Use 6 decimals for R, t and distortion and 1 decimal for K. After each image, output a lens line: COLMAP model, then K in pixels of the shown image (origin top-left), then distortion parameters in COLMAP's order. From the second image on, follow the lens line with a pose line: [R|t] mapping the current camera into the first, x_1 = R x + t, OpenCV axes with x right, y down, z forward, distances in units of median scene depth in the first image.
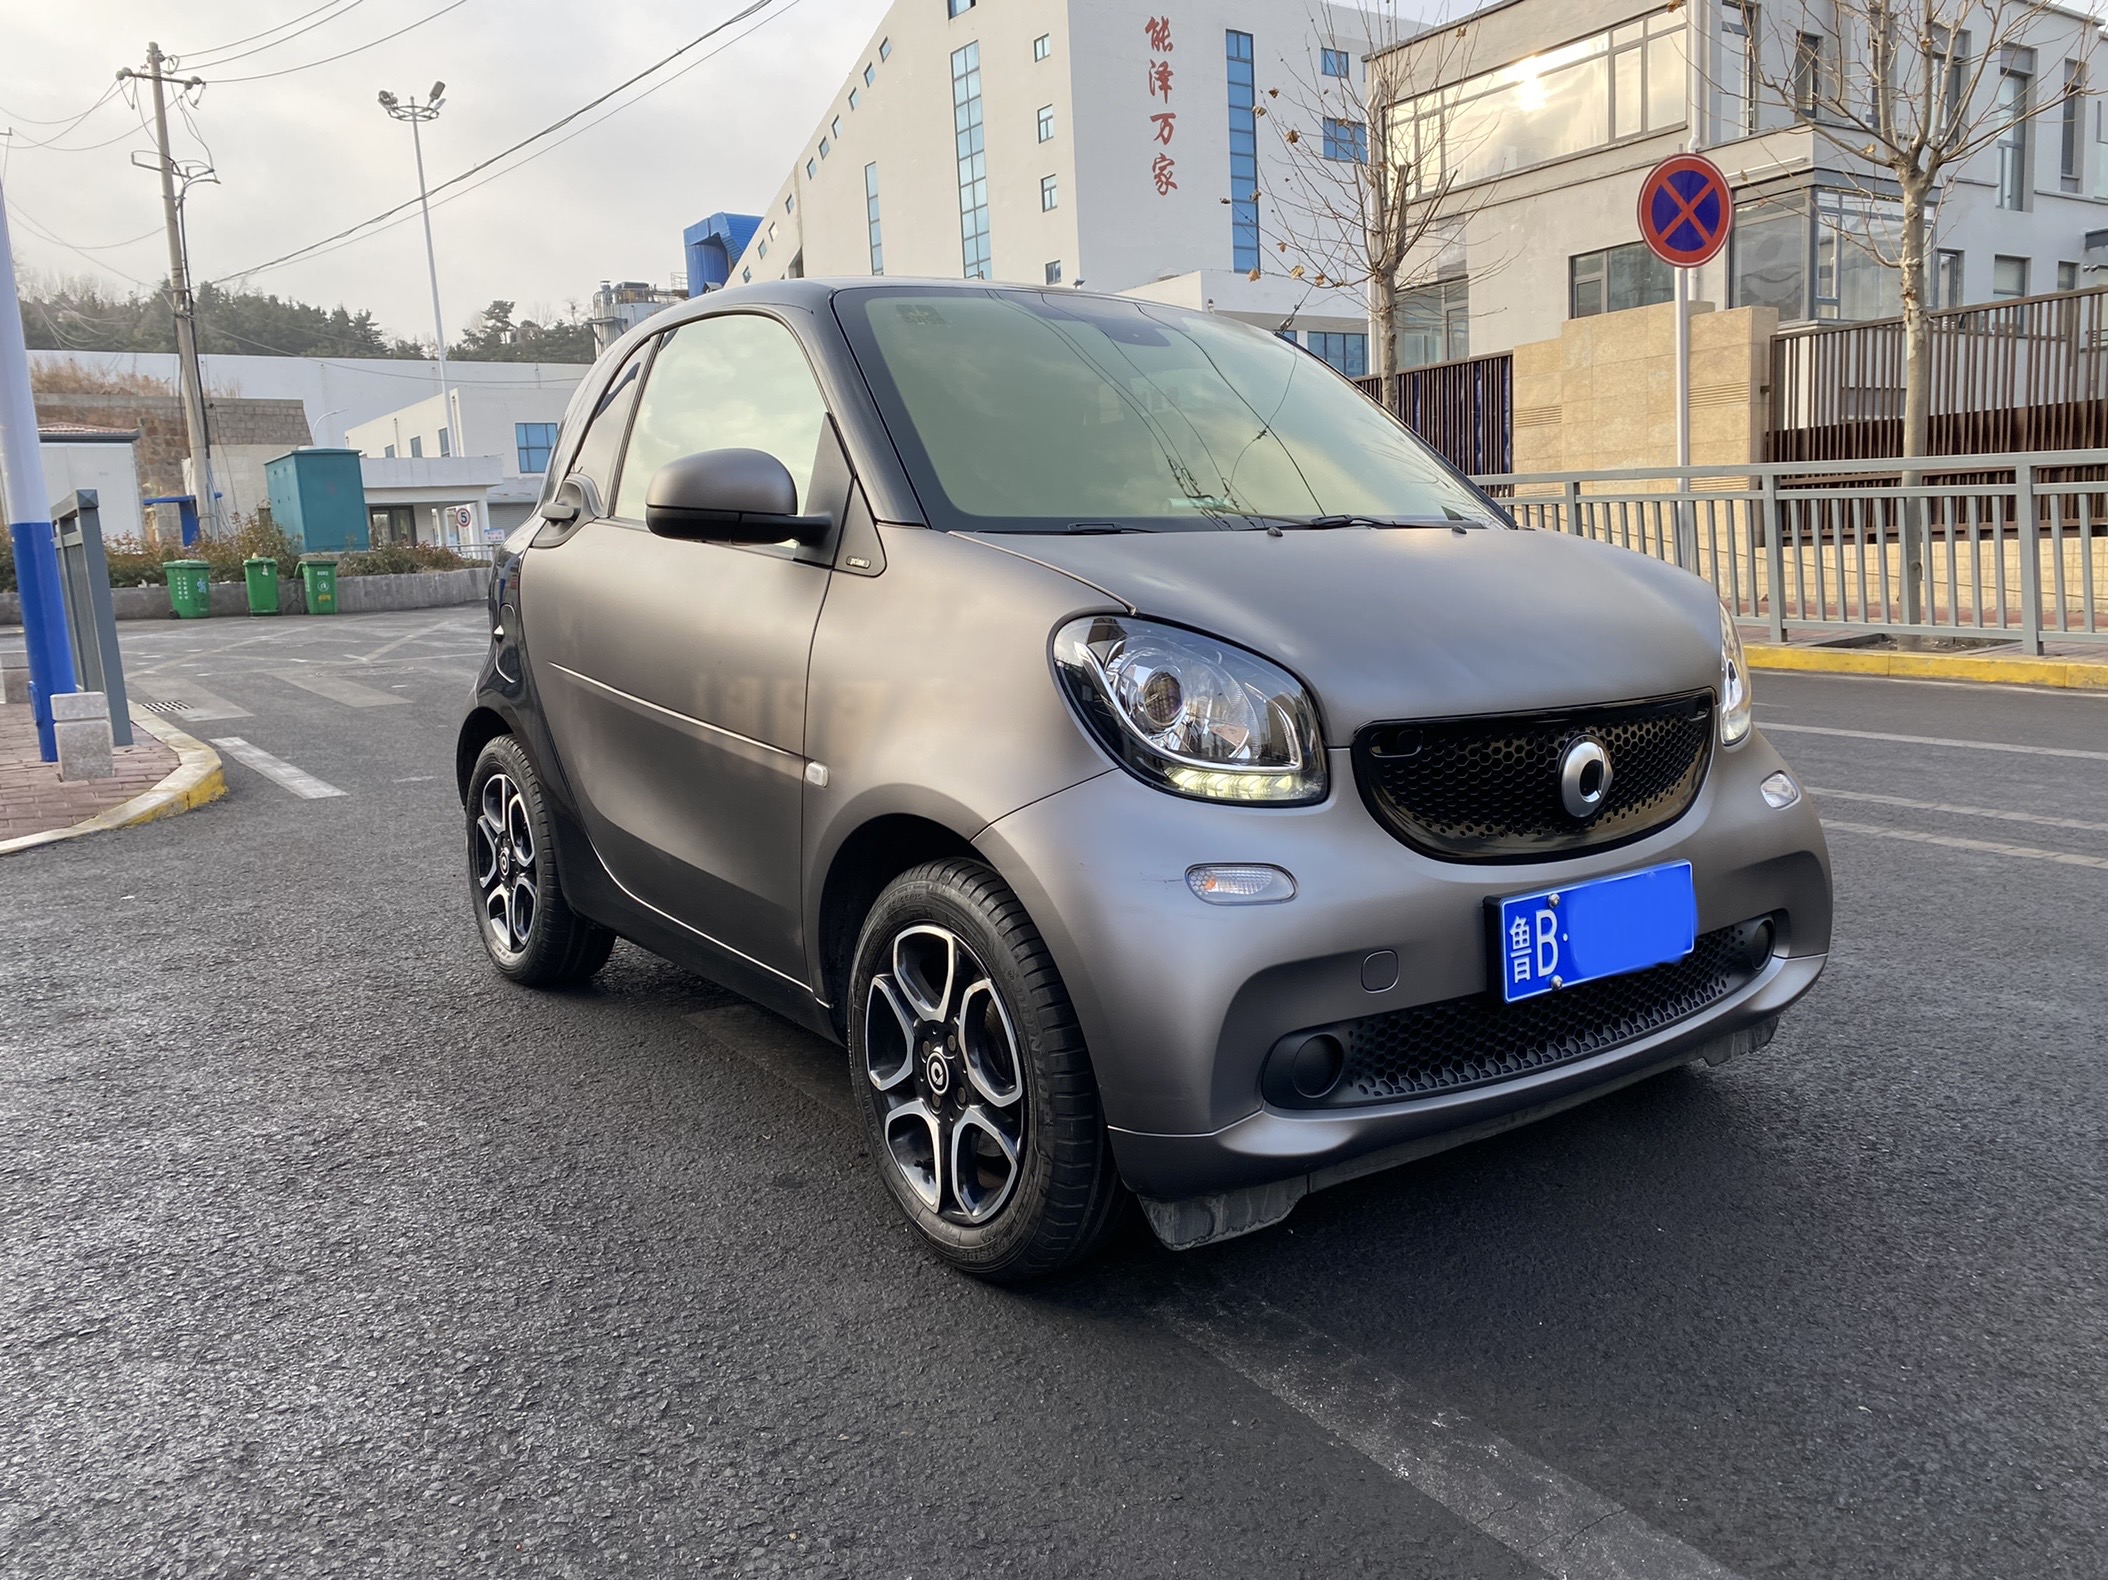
lens RADIAL K [[1600.4, 0, 1054.0], [0, 1600.4, 790.0], [0, 0, 1]] dist [0.063060, -0.070297]
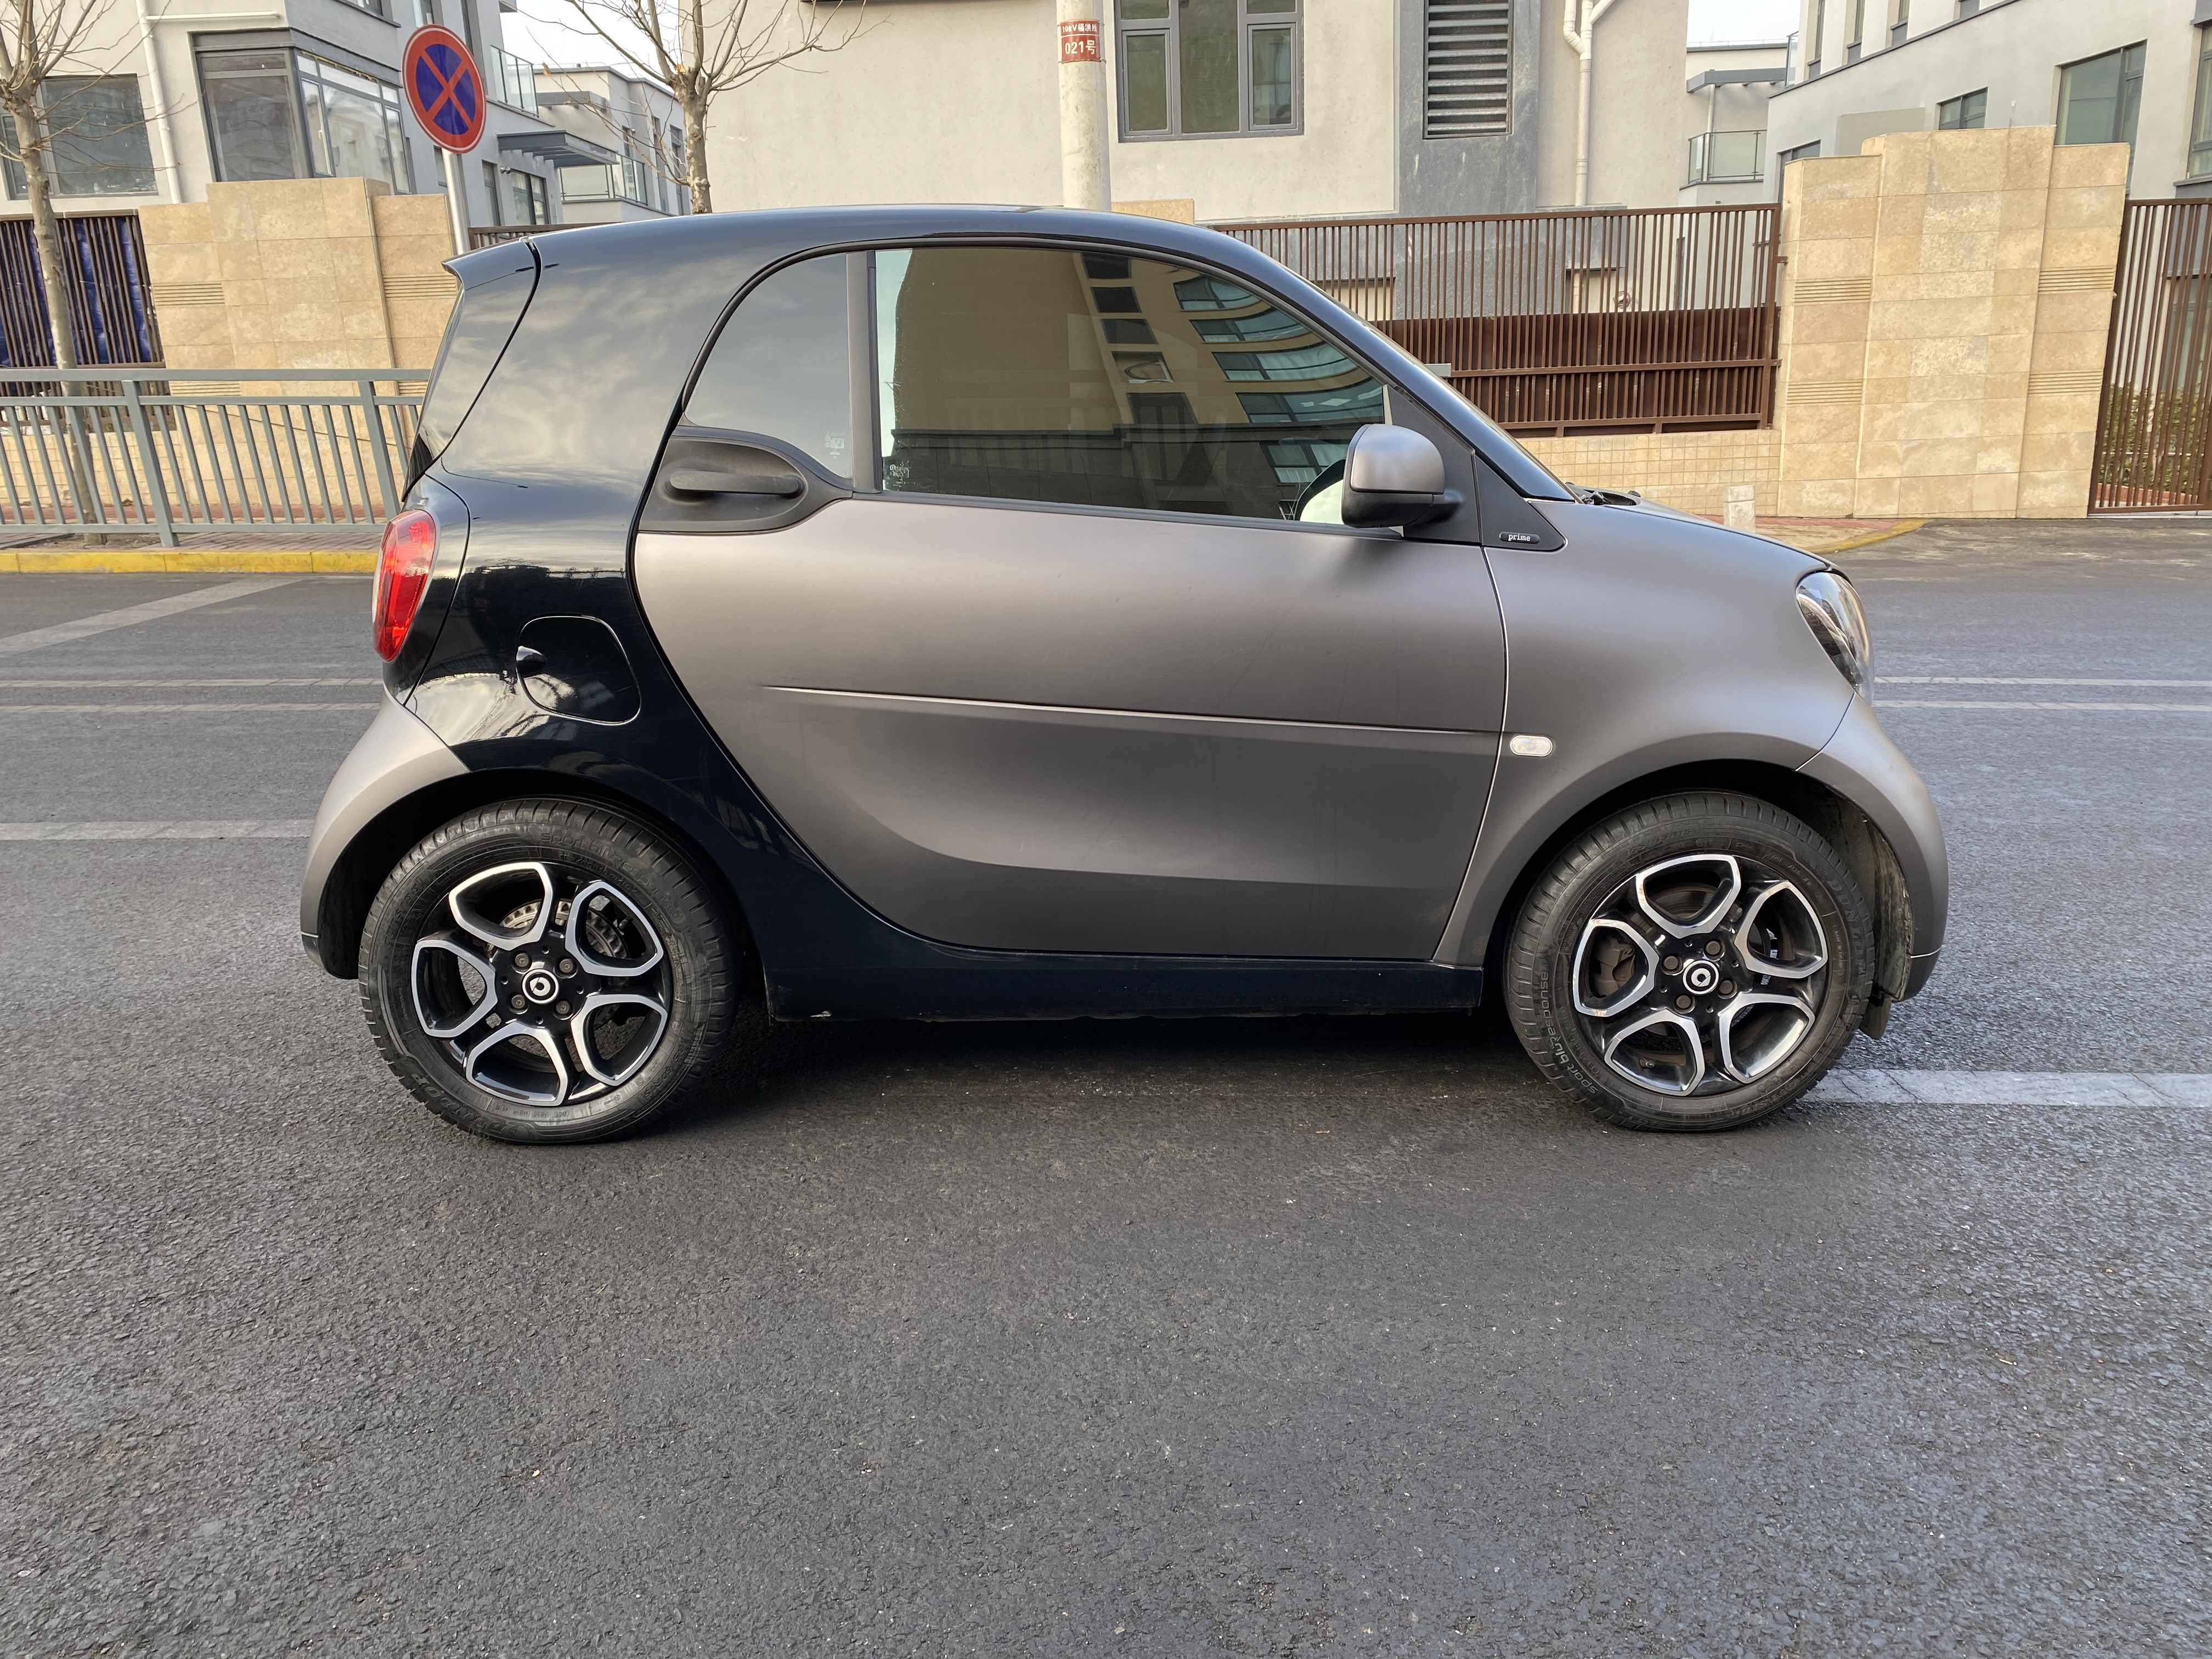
lens RADIAL K [[1686.8, 0, 1110.4], [0, 1686.8, 842.3], [0, 0, 1]] dist [0.006382, 0.001228]
pose [[0.585756, -0.195239, 0.786620, -0.180961], [0.125418, 0.980696, 0.150016, -0.022573], [-0.800725, 0.010784, 0.598935, 0.085689]]
